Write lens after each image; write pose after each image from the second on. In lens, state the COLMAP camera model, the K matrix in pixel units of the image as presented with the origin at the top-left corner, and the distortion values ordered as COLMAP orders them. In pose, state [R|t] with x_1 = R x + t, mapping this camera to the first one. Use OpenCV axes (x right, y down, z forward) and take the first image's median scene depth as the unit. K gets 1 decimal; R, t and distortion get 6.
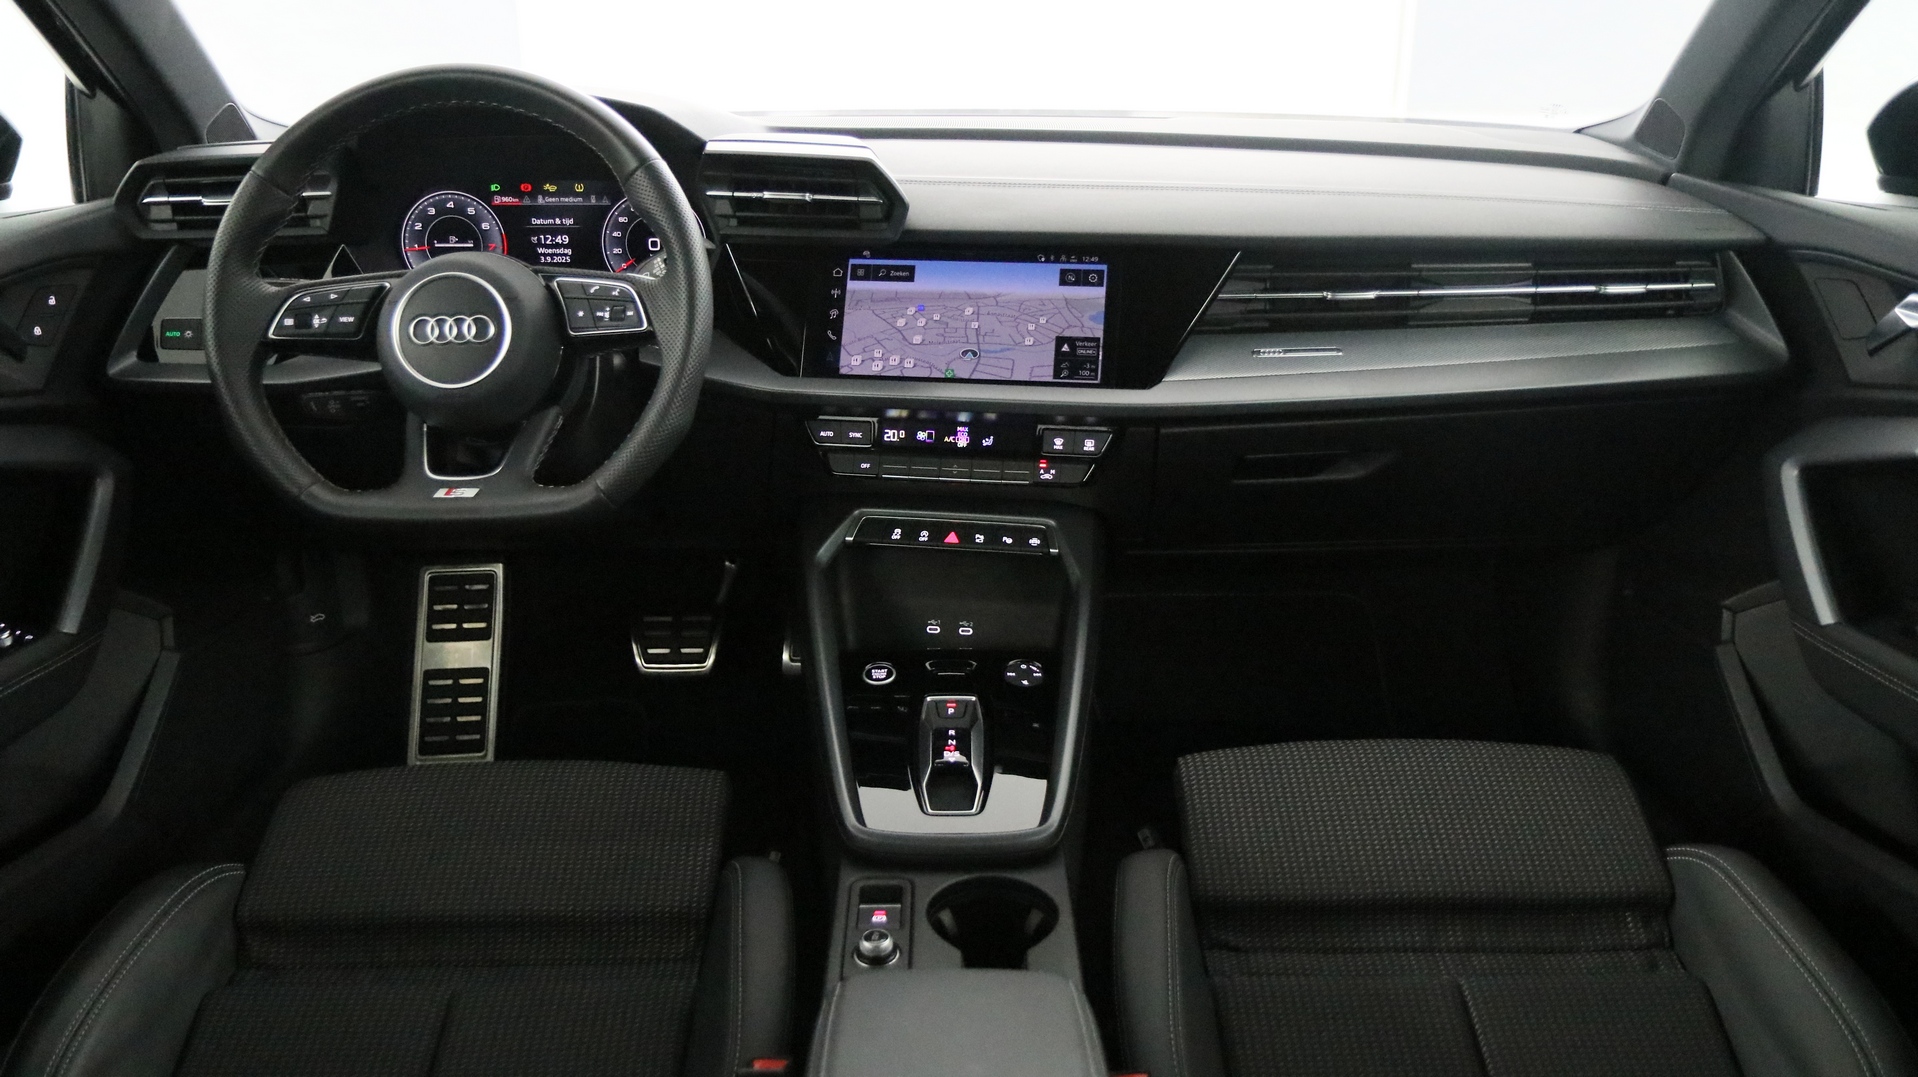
lens RADIAL K [[1462.1, 0, 959.0], [0, 1462.1, 538.5], [0, 0, 1]] dist [-0.000698, -0.002205]
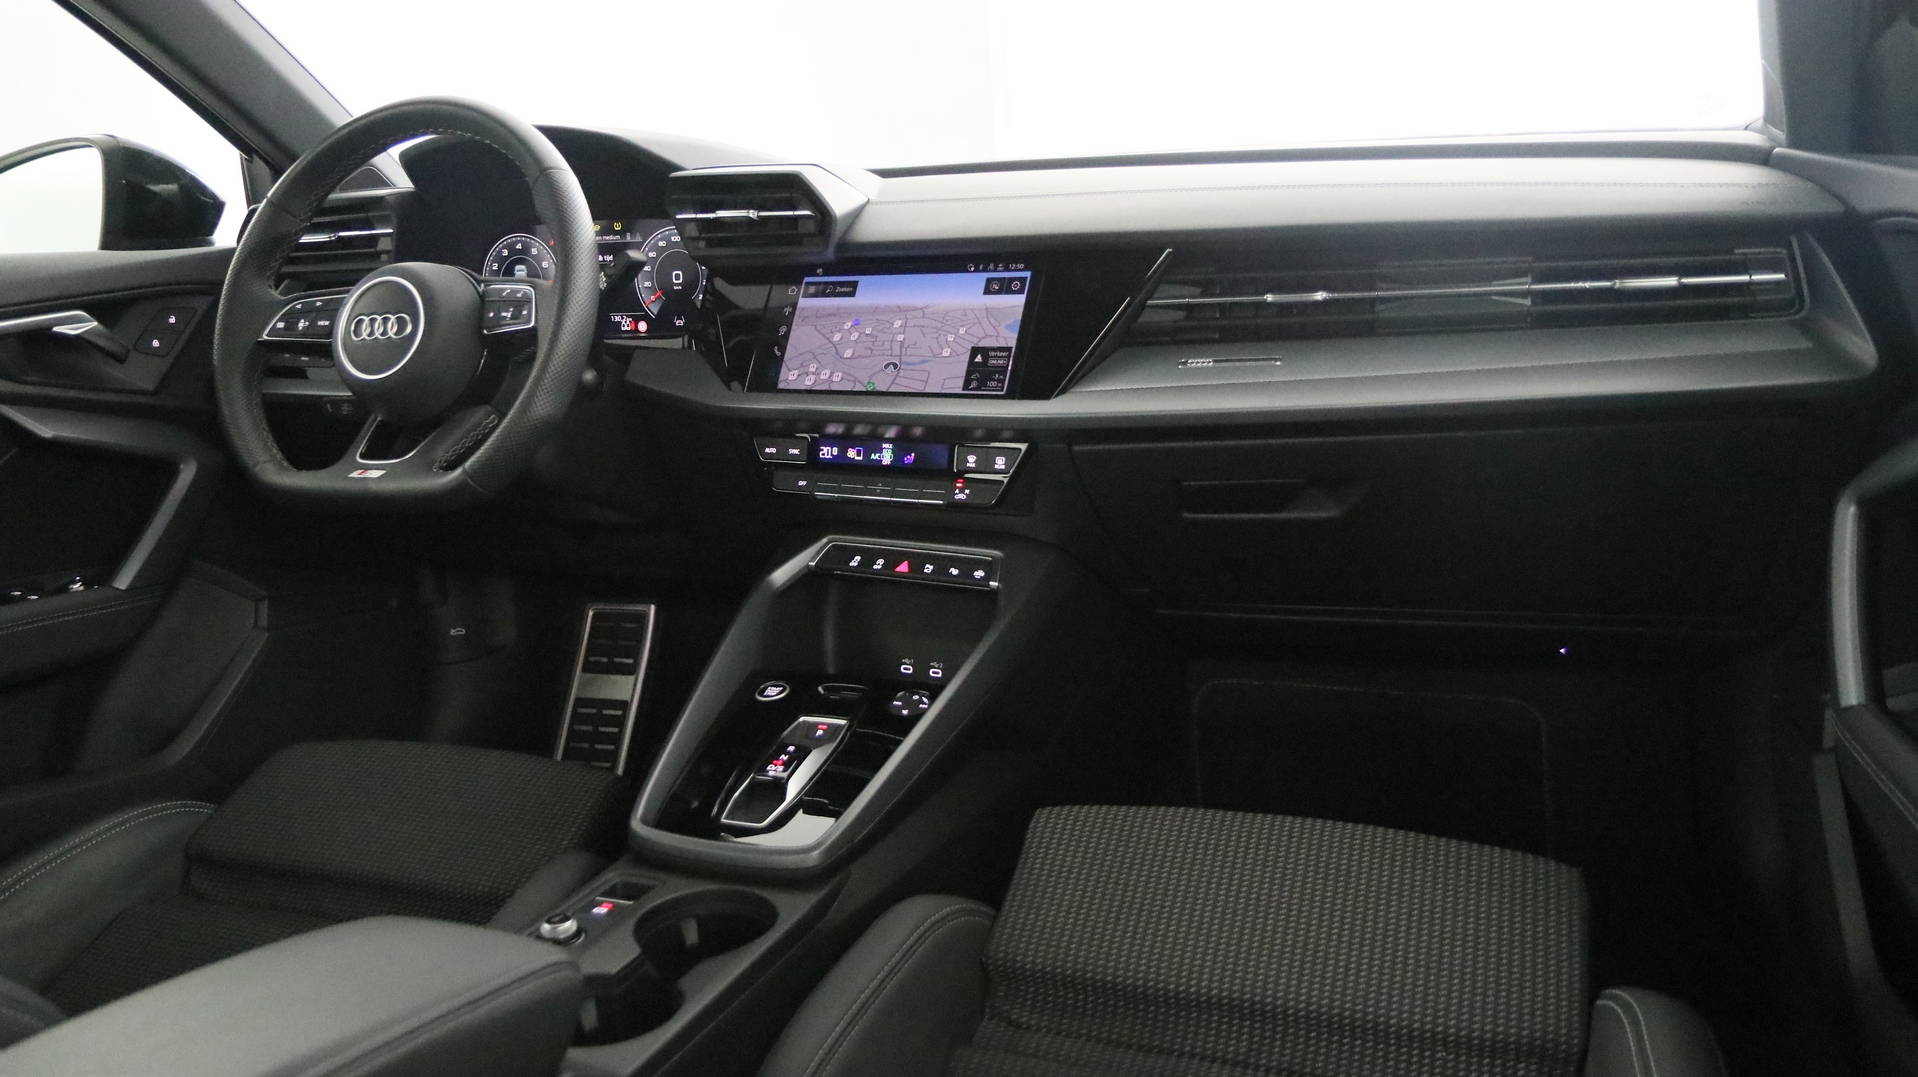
lens RADIAL K [[1468.1, 0, 959.0], [0, 1468.1, 538.5], [0, 0, 1]] dist [-0.001642, 0.001830]
pose [[0.922987, 0.039287, -0.382821, 0.419076], [-0.080731, 0.992407, -0.092797, 0.071240], [0.376269, 0.116556, 0.919150, 0.142015]]
